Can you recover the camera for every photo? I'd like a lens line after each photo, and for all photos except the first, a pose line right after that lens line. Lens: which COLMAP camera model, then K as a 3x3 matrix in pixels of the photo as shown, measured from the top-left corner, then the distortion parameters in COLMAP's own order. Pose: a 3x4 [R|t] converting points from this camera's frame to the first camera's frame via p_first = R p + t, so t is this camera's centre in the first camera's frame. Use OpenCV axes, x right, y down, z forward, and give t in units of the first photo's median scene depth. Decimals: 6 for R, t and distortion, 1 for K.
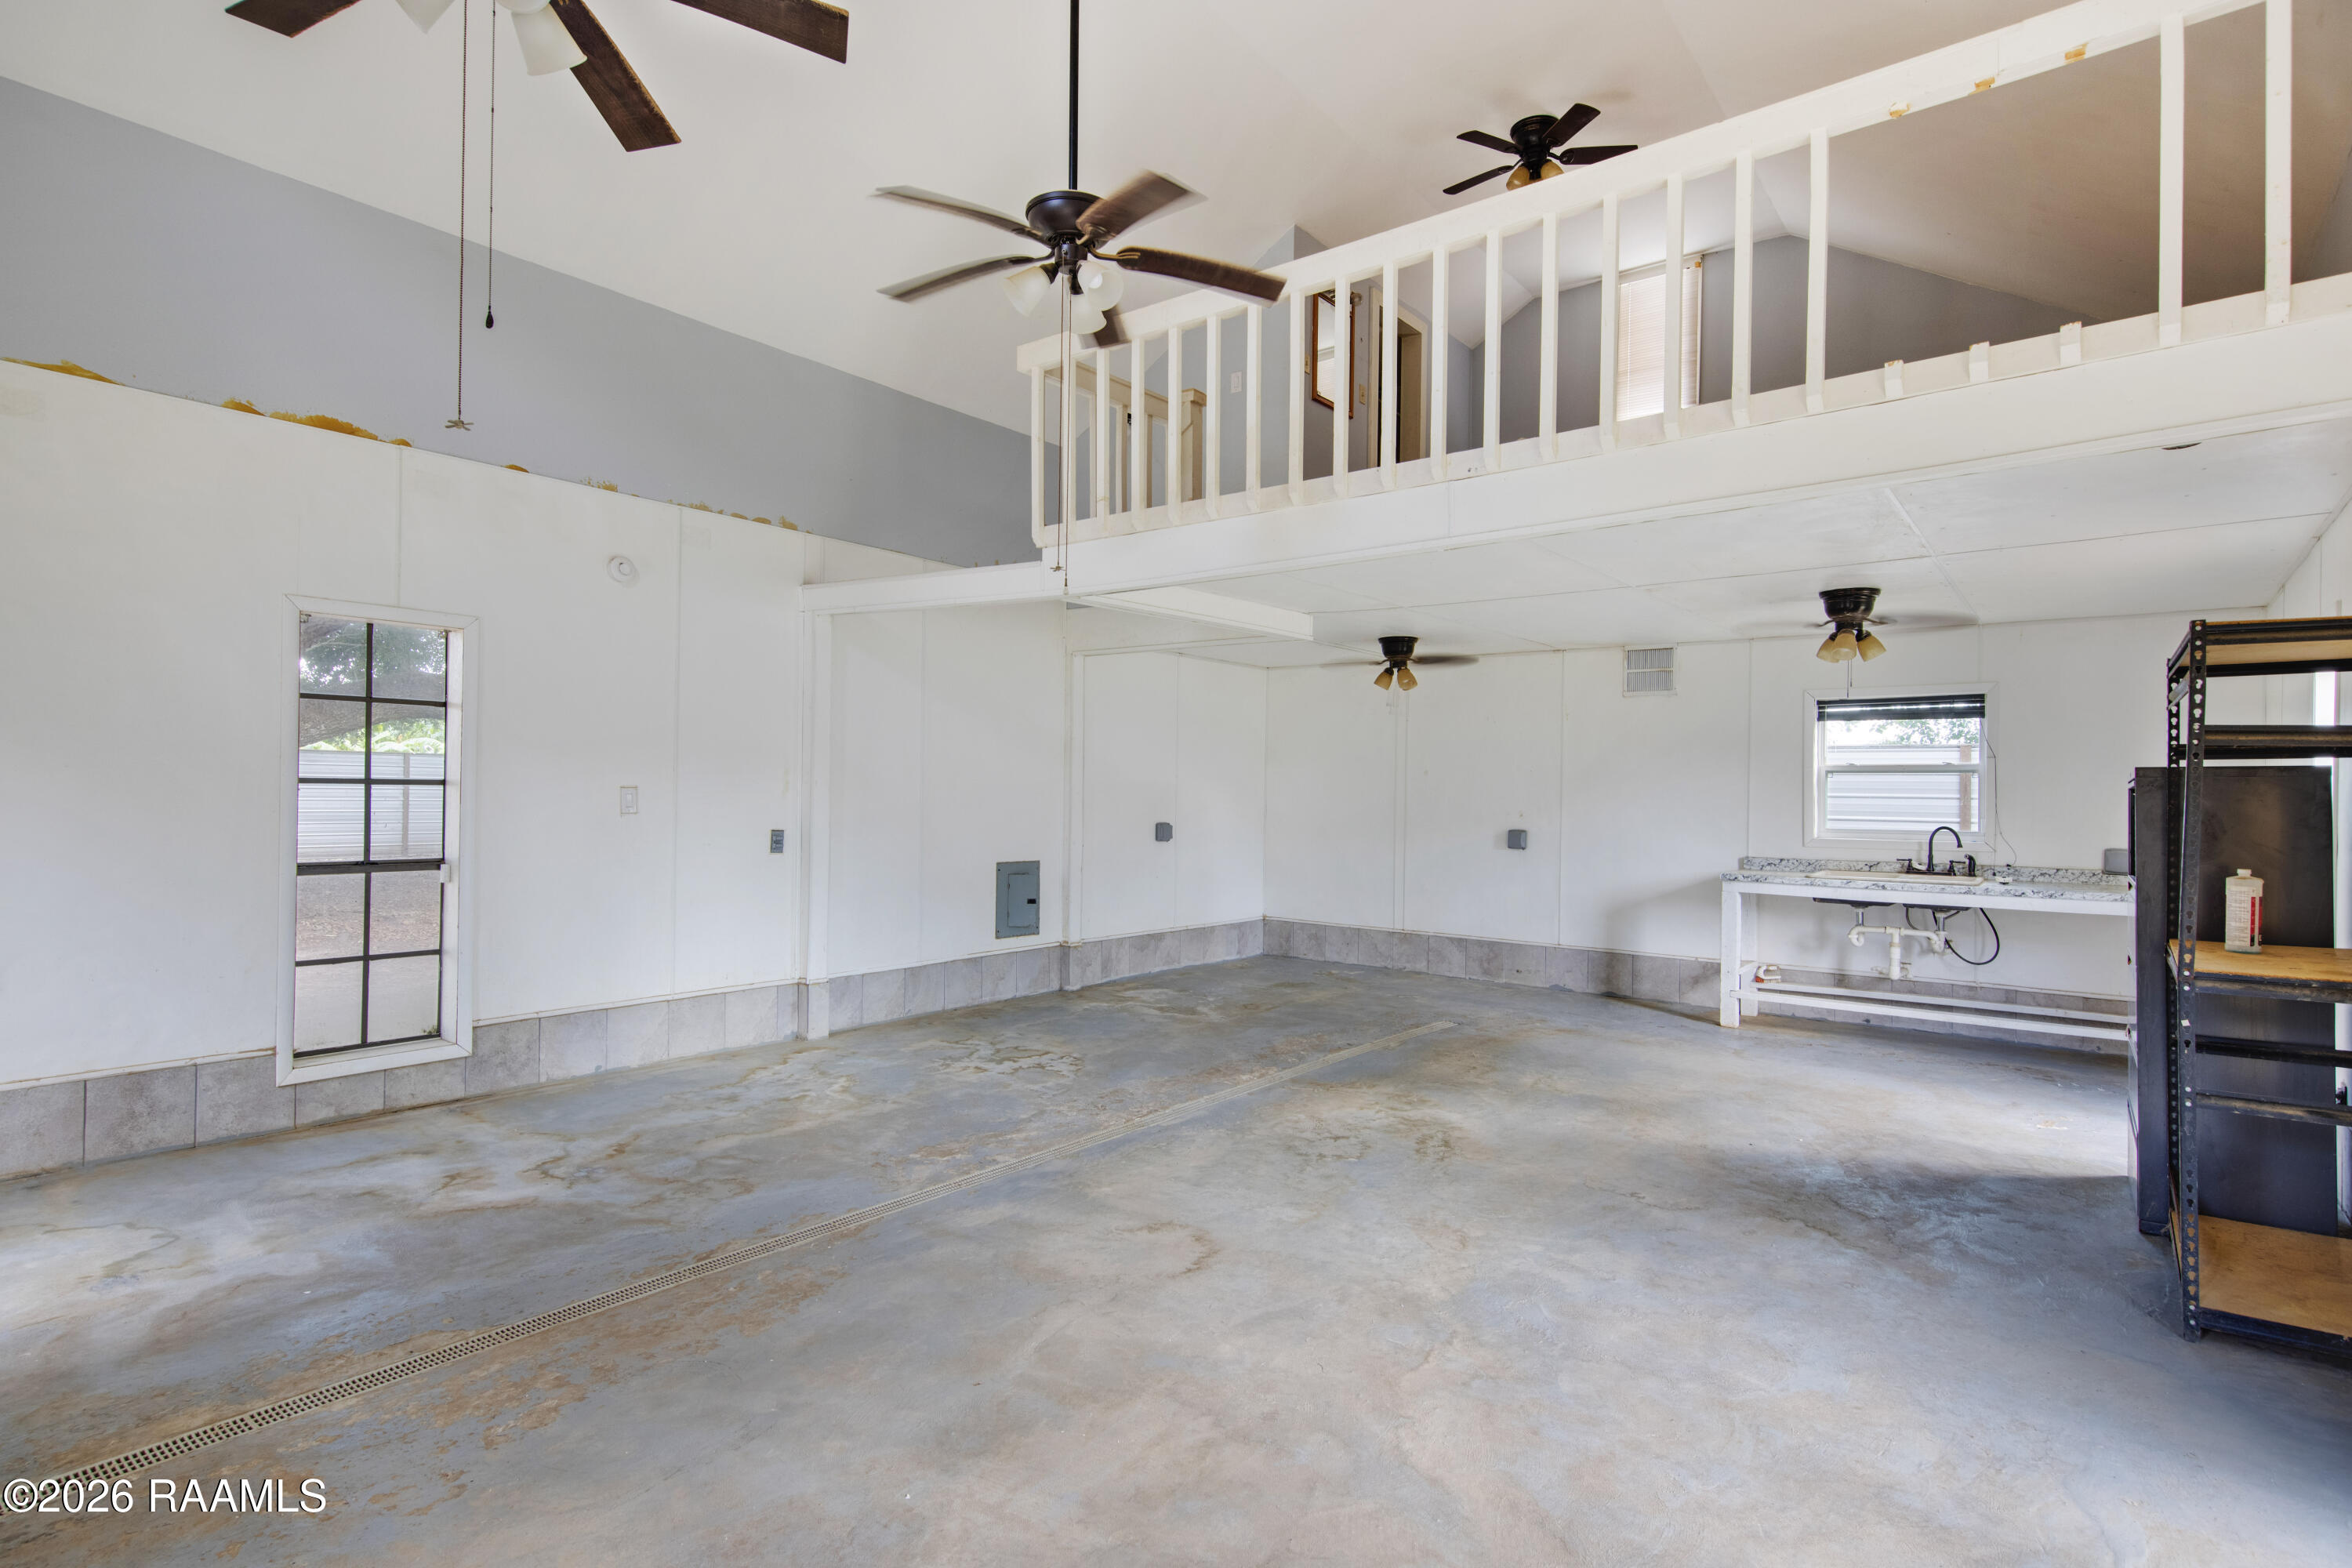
lens RADIAL K [[1199.0, 0, 1173.9], [0, 1199.0, 783.4], [0, 0, 1]] dist [0.017555, 0.000152]
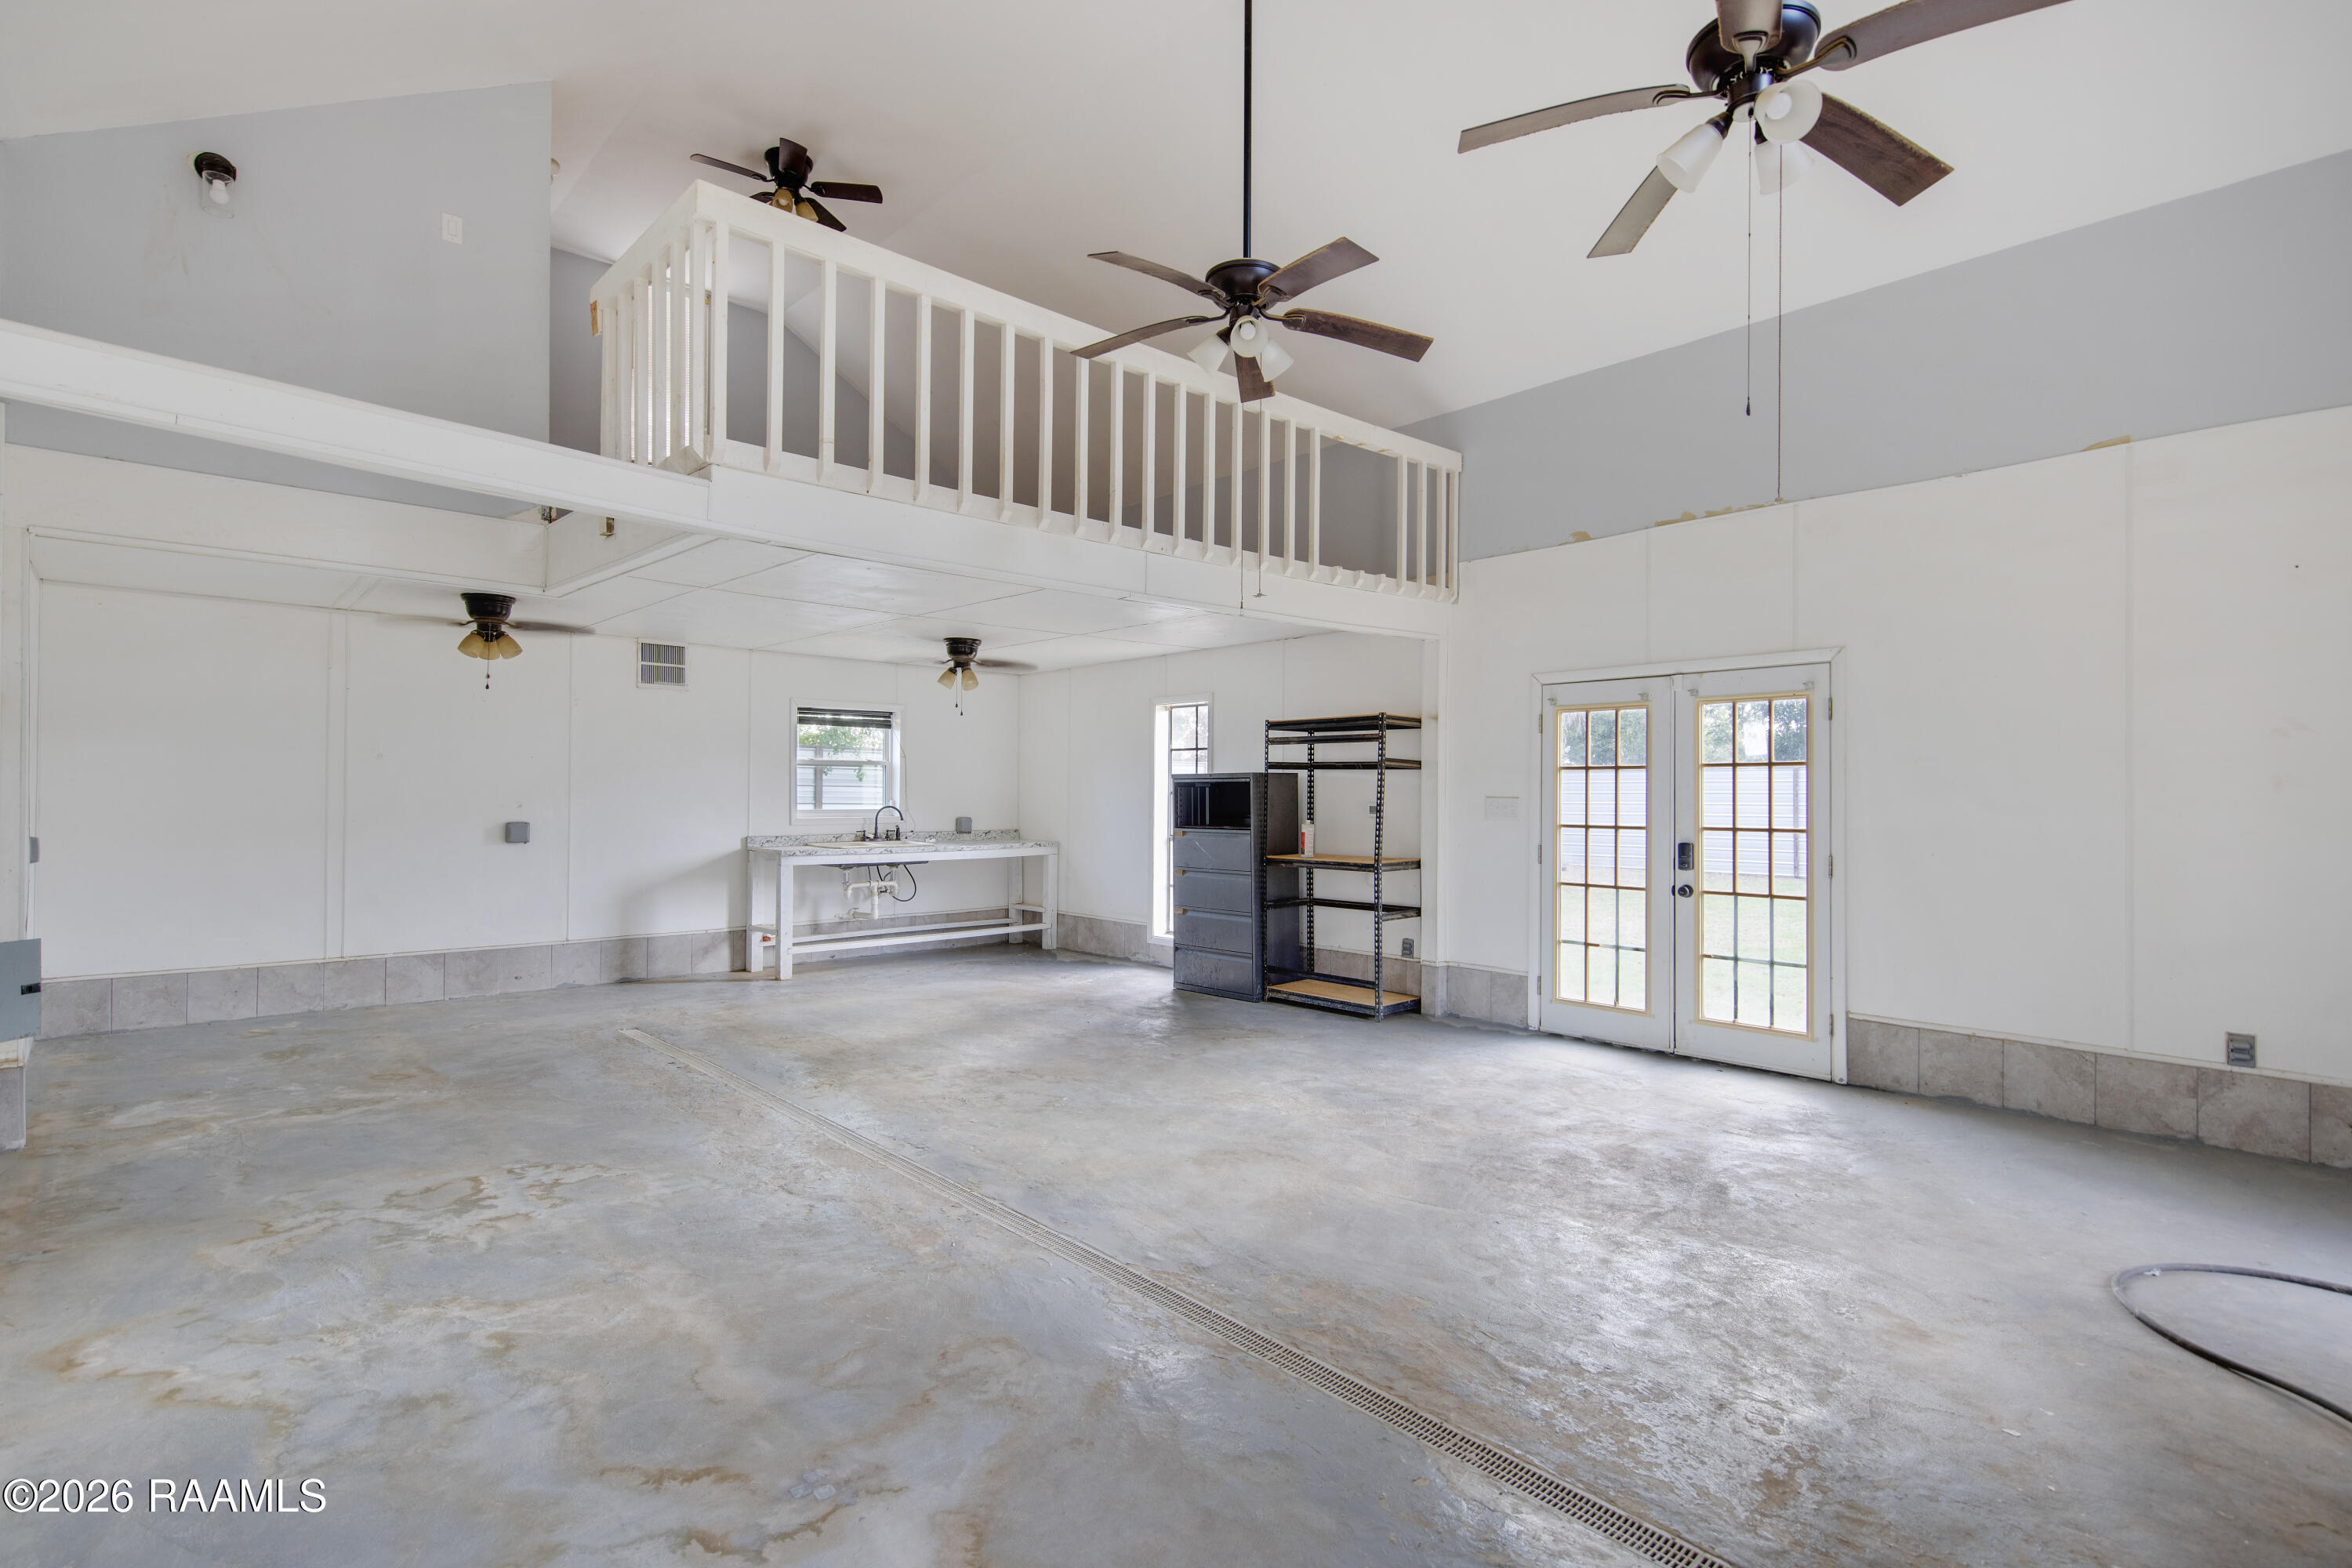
lens RADIAL K [[1125.0, 0, 1174.5], [0, 1125.0, 786.3], [0, 0, 1]] dist [0.003497, -0.000258]
pose [[0.152251, -0.007737, 0.988312, -0.599116], [-0.011374, 0.999889, 0.009579, -0.003181], [-0.988276, -0.012699, 0.152146, 0.472287]]
